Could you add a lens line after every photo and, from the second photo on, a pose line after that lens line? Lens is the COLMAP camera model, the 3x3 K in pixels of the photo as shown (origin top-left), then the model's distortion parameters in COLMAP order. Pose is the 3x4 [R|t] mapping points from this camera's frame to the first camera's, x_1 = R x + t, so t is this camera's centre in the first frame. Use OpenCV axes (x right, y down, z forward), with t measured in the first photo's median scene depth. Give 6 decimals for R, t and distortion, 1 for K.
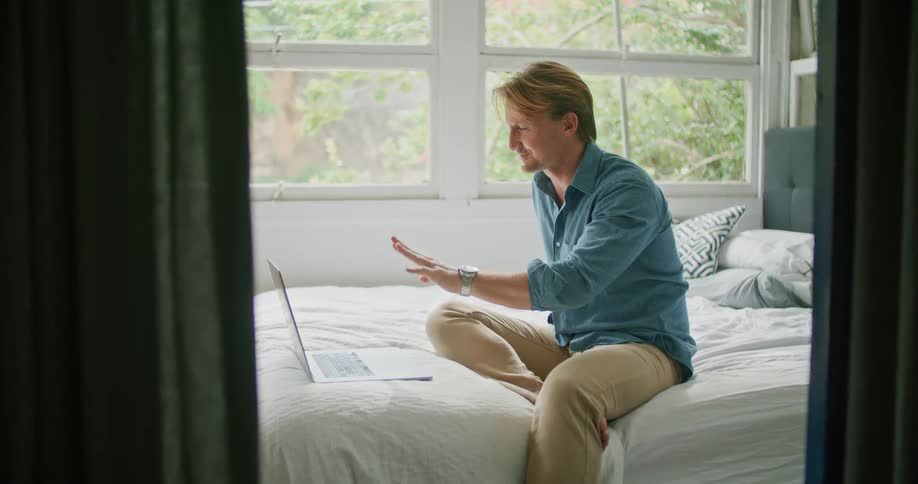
lens RADIAL K [[924.9, 0, 458.9], [0, 924.9, 245.4], [0, 0, 1]] dist [-0.117199, 0.000000]
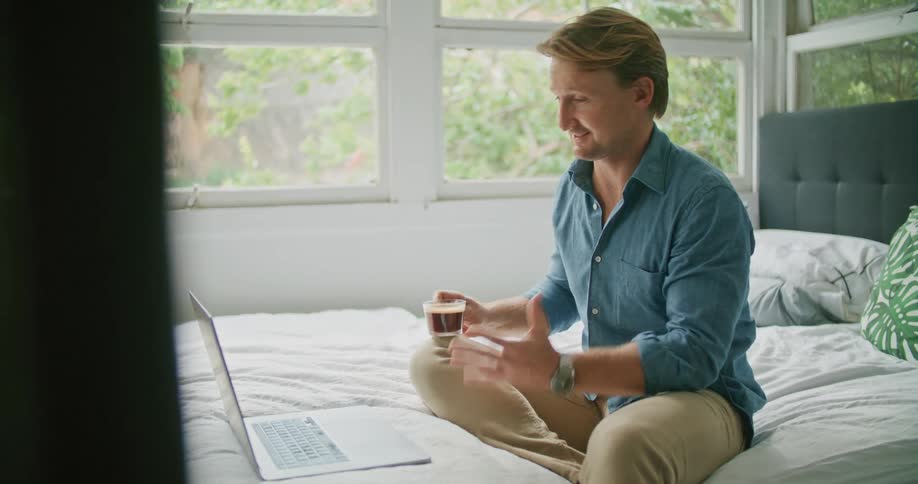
lens RADIAL K [[924.9, 0, 458.6], [0, 924.9, 251.0], [0, 0, 1]] dist [-0.117199, 0.000000]
pose [[0.995387, -0.024585, 0.092737, -0.043449], [0.024049, 0.999687, 0.006893, -0.012013], [-0.092877, -0.004631, 0.995667, 0.193389]]
